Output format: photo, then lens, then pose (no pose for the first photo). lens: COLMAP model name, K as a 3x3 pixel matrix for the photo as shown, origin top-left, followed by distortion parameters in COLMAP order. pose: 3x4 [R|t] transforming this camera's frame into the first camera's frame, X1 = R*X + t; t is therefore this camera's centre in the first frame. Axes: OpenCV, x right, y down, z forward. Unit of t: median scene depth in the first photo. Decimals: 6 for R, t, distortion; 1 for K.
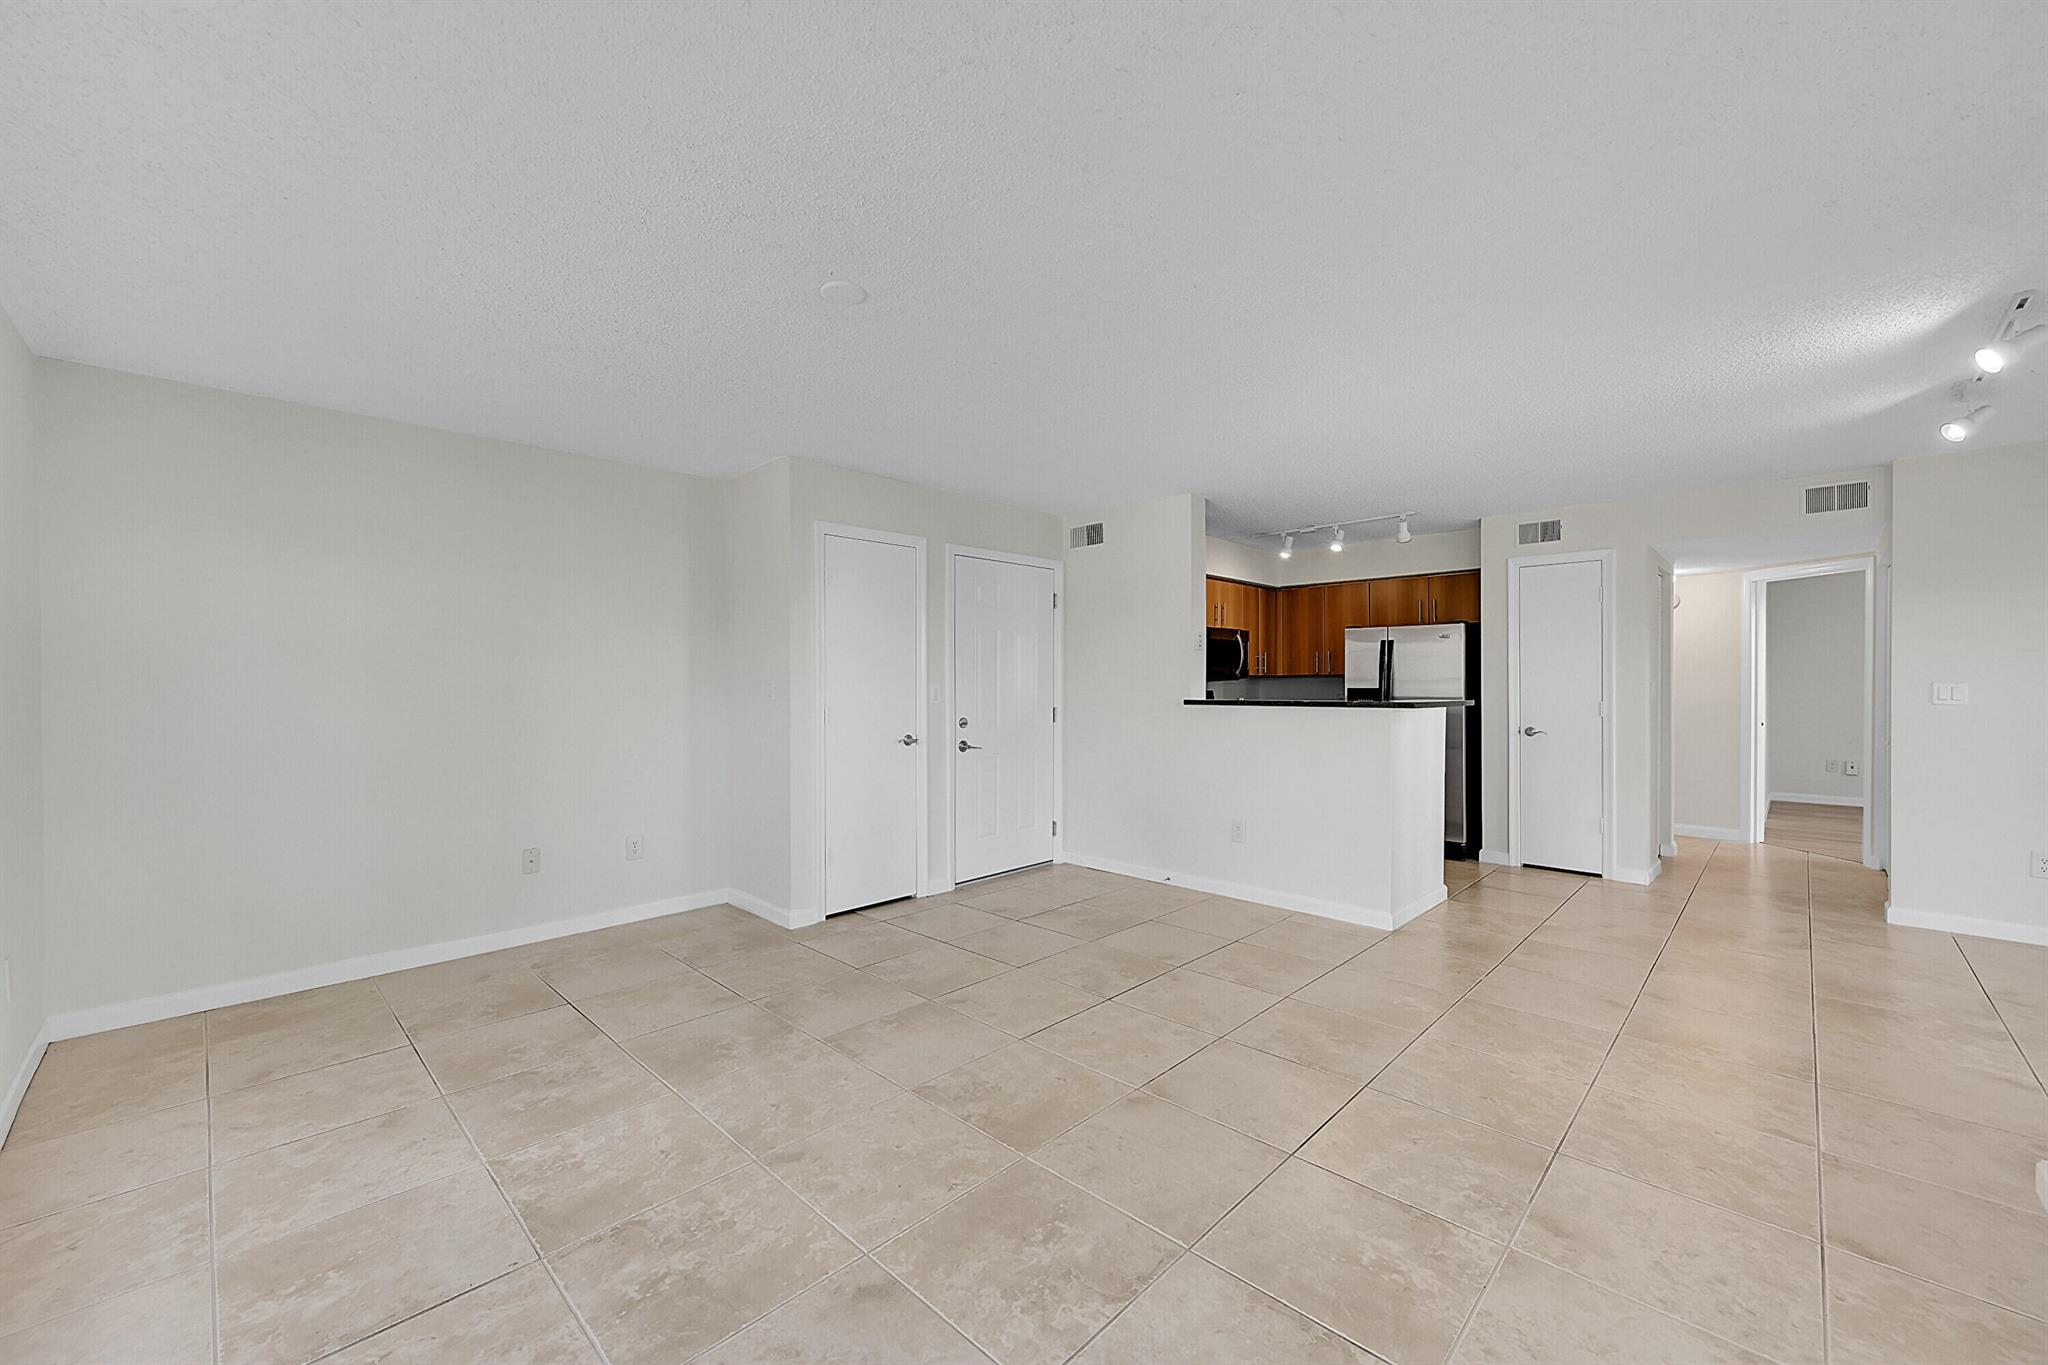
lens RADIAL K [[805.0, 0, 1020.0], [0, 805.0, 681.9], [0, 0, 1]] dist [-0.001946, 0.000076]
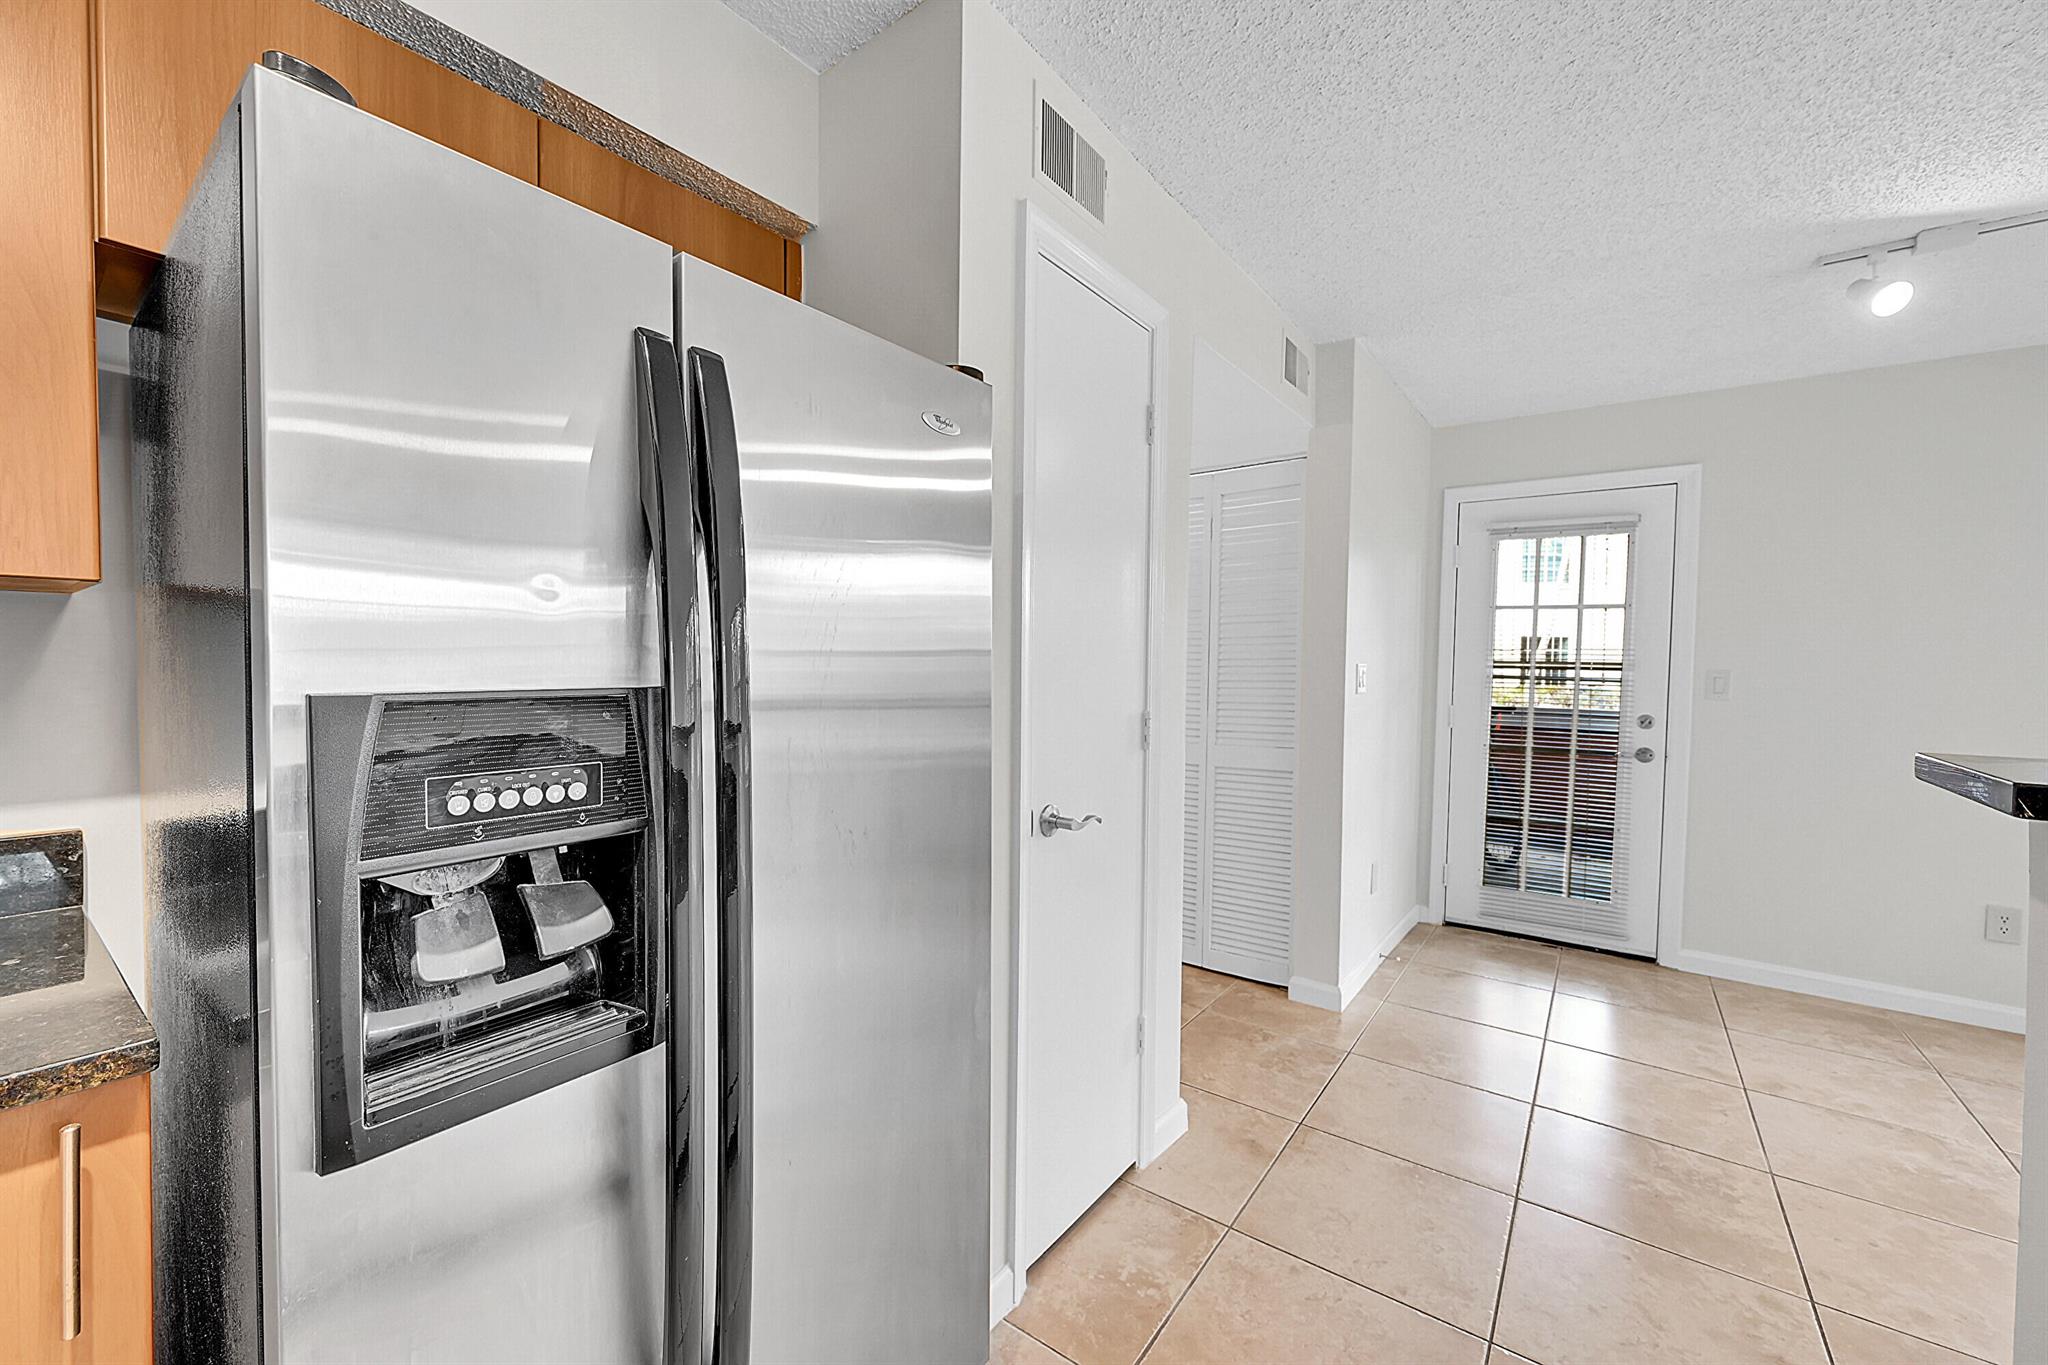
lens RADIAL K [[808.7, 0, 1021.3], [0, 808.7, 680.4], [0, 0, 1]] dist [-0.001884, 0.000413]
pose [[-0.133424, -0.026087, 0.990716, 0.534321], [-0.012261, 0.999620, 0.024670, 0.002683], [-0.990983, -0.008855, -0.133693, 1.674957]]
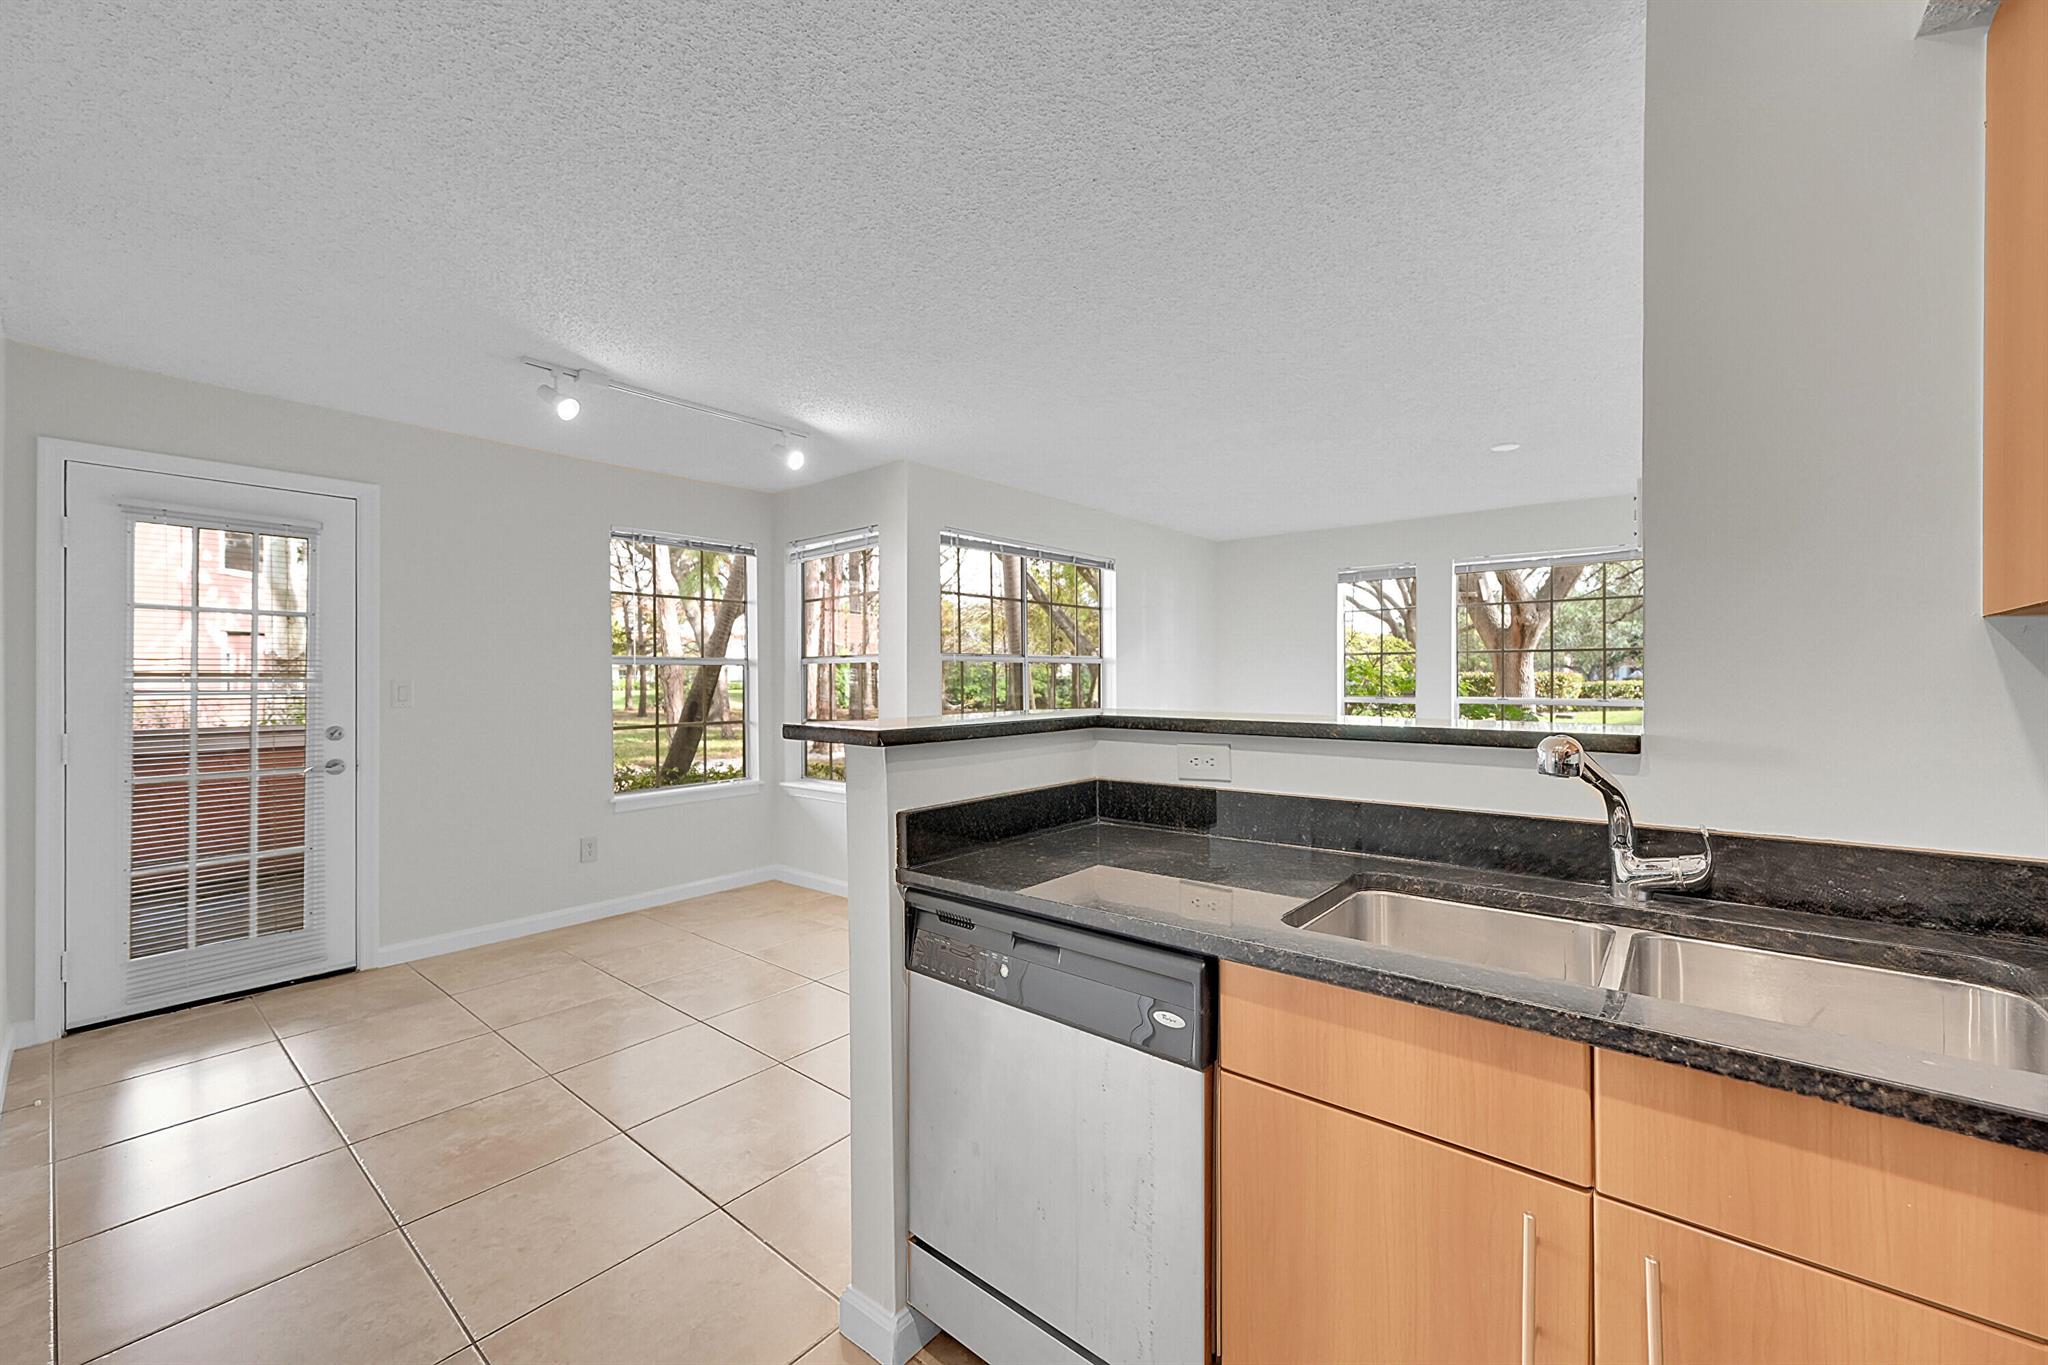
lens RADIAL K [[808.7, 0, 1021.3], [0, 808.7, 680.4], [0, 0, 1]] dist [-0.001884, 0.000413]
pose [[-0.996666, 0.004094, -0.081491, 0.662274], [0.003667, 0.999979, 0.005378, 0.002047], [0.081512, 0.005061, -0.996660, 1.832651]]
